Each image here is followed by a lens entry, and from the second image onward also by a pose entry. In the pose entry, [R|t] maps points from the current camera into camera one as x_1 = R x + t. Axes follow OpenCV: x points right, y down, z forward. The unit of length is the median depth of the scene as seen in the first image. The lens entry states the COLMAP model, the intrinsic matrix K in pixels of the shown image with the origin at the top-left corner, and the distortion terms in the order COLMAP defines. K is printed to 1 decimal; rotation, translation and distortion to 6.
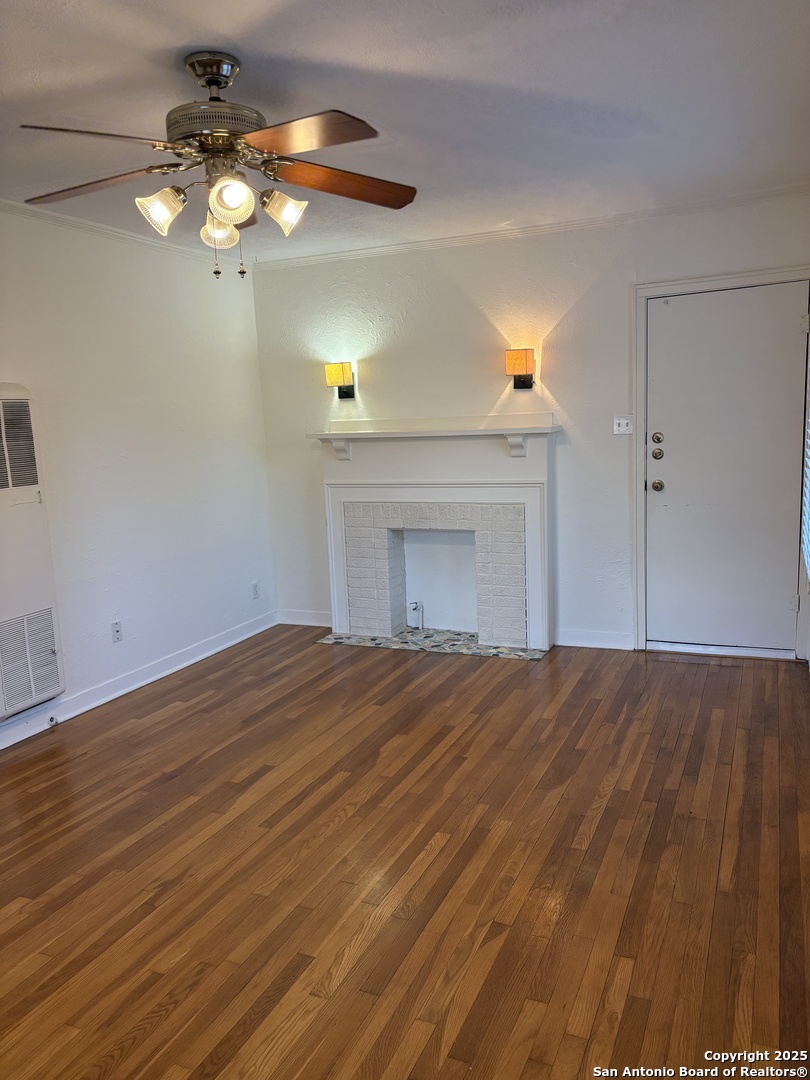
lens RADIAL K [[820.1, 0, 408.0], [0, 820.1, 544.4], [0, 0, 1]] dist [0.047714, -0.055367]
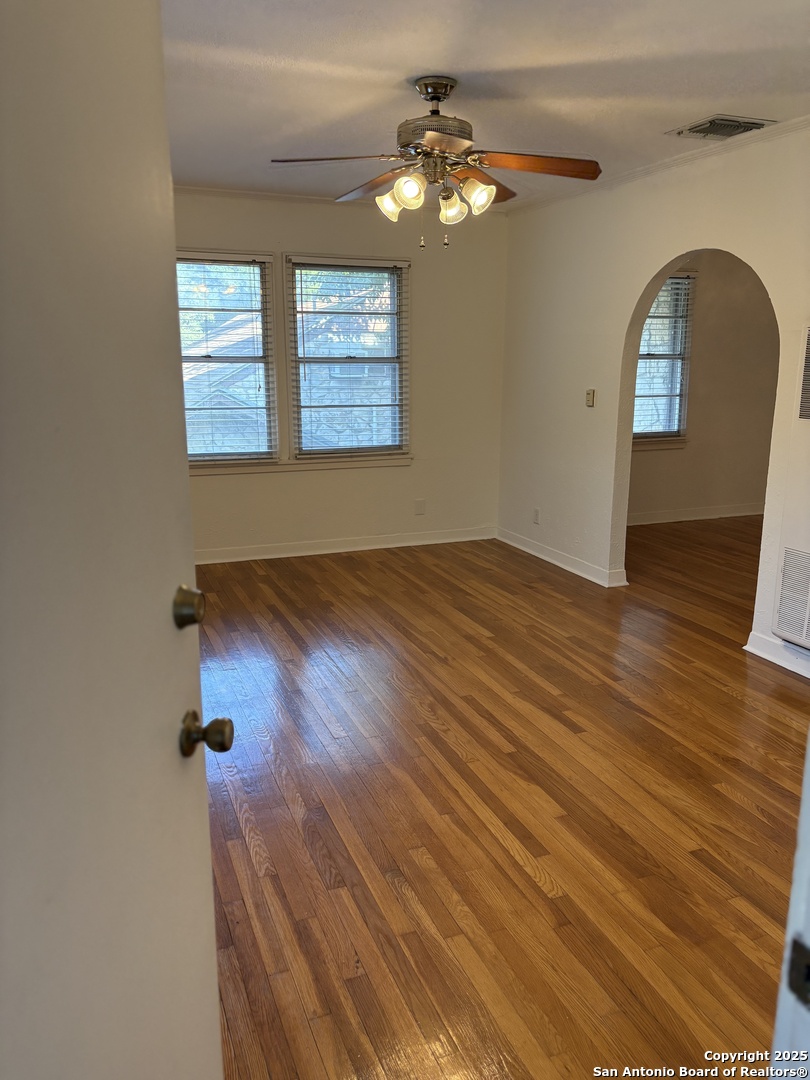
lens RADIAL K [[820.1, 0, 408.0], [0, 820.1, 544.4], [0, 0, 1]] dist [0.047714, -0.055367]
pose [[-0.695469, 0.206640, -0.688203, 0.592435], [-0.088284, 0.925928, 0.367237, -0.267819], [0.713112, 0.316159, -0.625711, 1.422300]]
